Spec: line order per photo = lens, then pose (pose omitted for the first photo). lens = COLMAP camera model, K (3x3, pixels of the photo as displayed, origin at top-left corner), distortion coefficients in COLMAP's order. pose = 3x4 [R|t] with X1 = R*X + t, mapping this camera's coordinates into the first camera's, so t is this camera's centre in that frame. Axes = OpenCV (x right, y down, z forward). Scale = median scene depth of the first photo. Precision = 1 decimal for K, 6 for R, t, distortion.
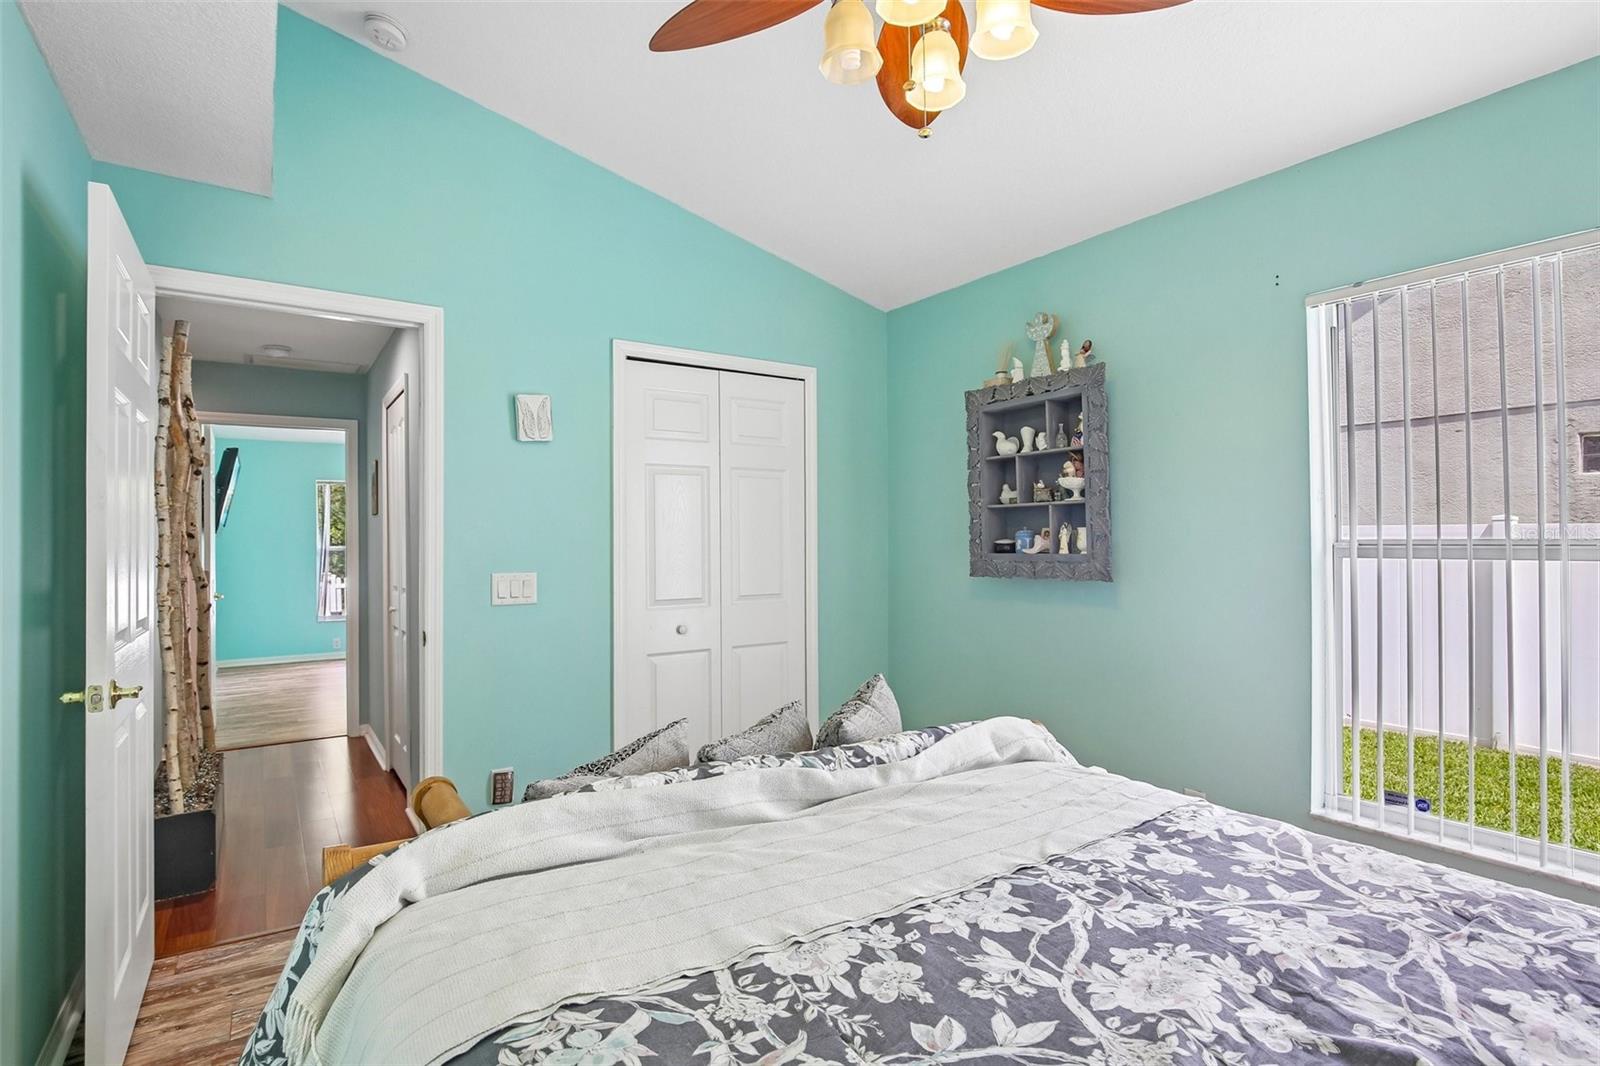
lens RADIAL K [[794.4, 0, 795.7], [0, 794.4, 525.7], [0, 0, 1]] dist [-0.029154, -0.000273]
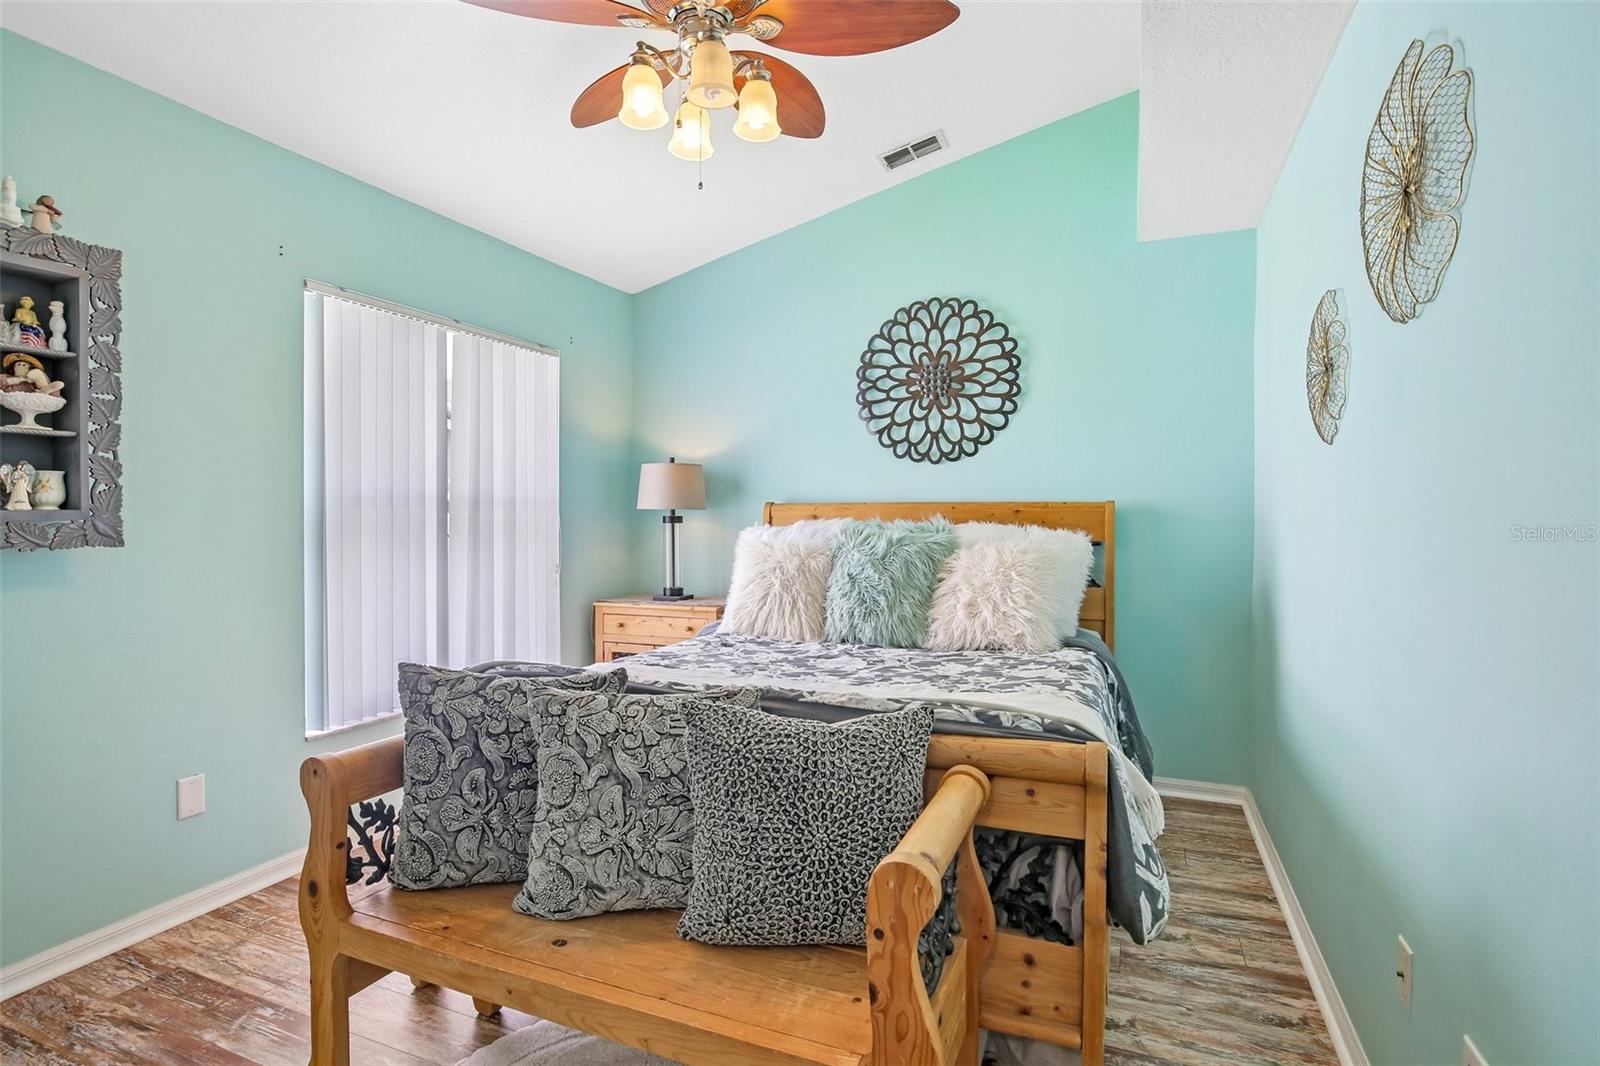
lens RADIAL K [[794.4, 0, 795.7], [0, 794.4, 525.7], [0, 0, 1]] dist [-0.029154, -0.000273]
pose [[-0.555861, -0.008499, 0.831232, -0.894629], [-0.004490, 0.999964, 0.007222, 0.068557], [-0.831263, 0.000282, -0.555880, 1.381049]]
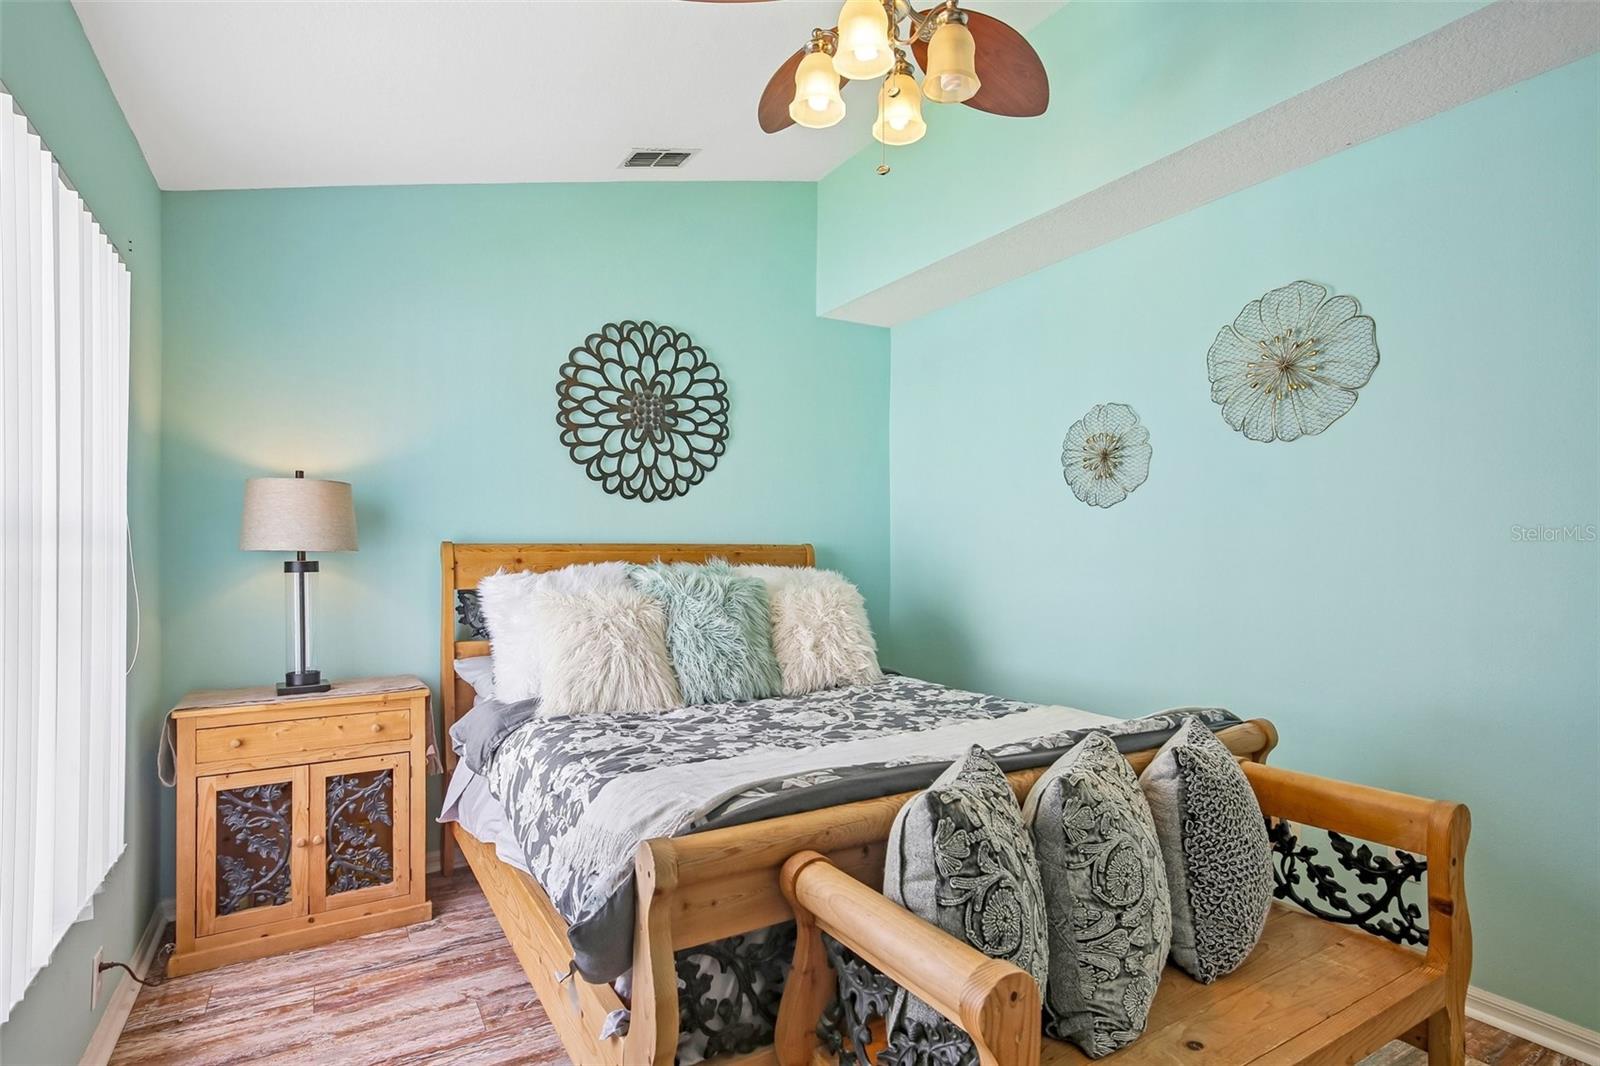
lens RADIAL K [[811.9, 0, 798.8], [0, 811.9, 554.1], [0, 0, 1]] dist [-0.002202, -0.000249]
pose [[-0.998825, 0.006662, 0.047998, -0.080290], [0.006265, 0.999945, -0.008431, 0.065435], [-0.048051, -0.008121, -0.998812, 1.741722]]
